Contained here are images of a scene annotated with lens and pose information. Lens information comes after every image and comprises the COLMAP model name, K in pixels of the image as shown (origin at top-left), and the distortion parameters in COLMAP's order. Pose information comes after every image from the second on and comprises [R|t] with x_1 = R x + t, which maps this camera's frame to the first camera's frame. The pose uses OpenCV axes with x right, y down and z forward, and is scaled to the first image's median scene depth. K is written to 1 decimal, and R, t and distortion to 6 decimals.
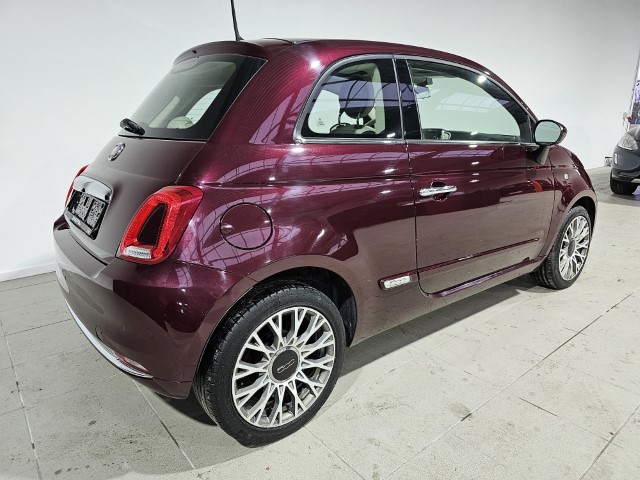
lens RADIAL K [[436.5, 0, 319.0], [0, 436.5, 238.4], [0, 0, 1]] dist [0.057419, -0.040831]
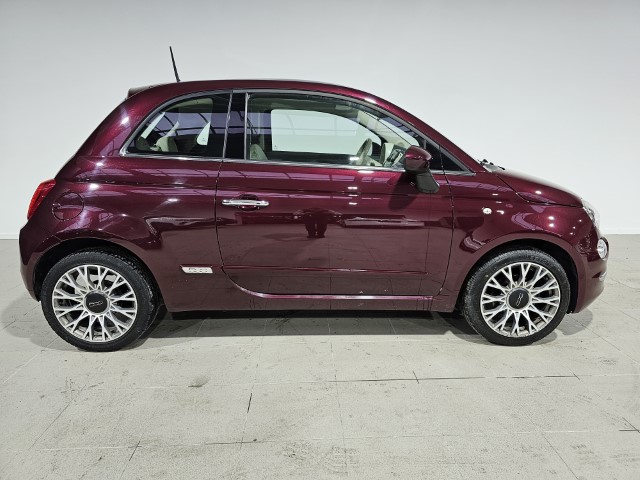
lens RADIAL K [[436.4, 0, 322.2], [0, 436.4, 240.0], [0, 0, 1]] dist [0.060134, -0.051267]
pose [[0.798986, 0.159405, -0.579838, 1.301358], [-0.166640, 0.985156, 0.041212, -0.107855], [0.577800, 0.063697, 0.813689, 0.189671]]
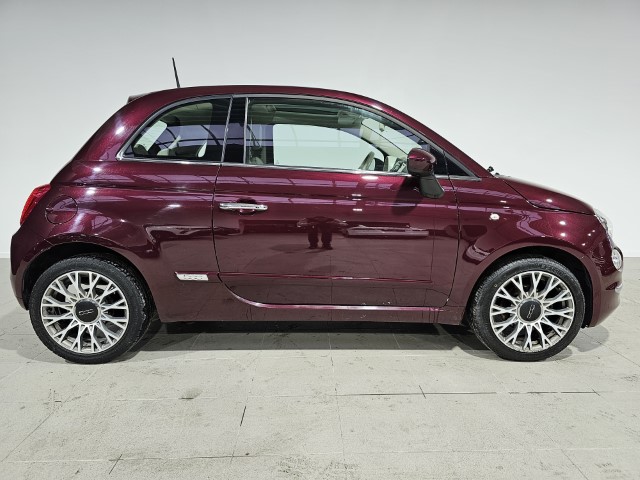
lens RADIAL K [[434.7, 0, 320.7], [0, 434.7, 241.9], [0, 0, 1]] dist [0.060649, -0.048314]
pose [[0.791066, 0.120838, -0.599677, 1.286853], [-0.171605, 0.984770, -0.027937, -0.025417], [0.587168, 0.125007, 0.799754, 0.250868]]
